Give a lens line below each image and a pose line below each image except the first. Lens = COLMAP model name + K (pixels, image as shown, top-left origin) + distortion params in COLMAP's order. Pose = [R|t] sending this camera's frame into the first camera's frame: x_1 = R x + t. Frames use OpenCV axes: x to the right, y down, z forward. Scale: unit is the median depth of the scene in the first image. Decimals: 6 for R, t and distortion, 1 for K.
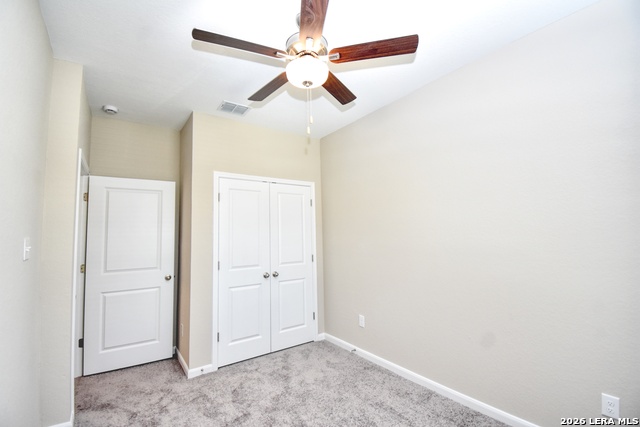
lens RADIAL K [[289.9, 0, 323.9], [0, 289.9, 210.9], [0, 0, 1]] dist [0.013133, -0.023060]
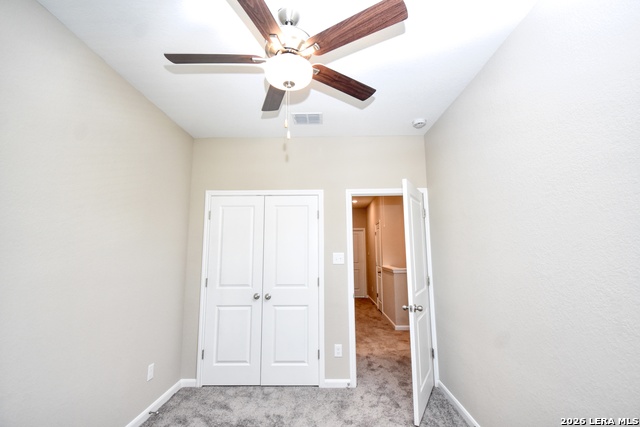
lens RADIAL K [[289.9, 0, 323.9], [0, 289.9, 210.9], [0, 0, 1]] dist [0.013133, -0.023060]
pose [[0.791900, -0.065396, -0.607139, 0.497773], [0.036783, 0.997552, -0.059471, 0.012244], [0.609542, 0.024763, 0.792367, 0.362852]]
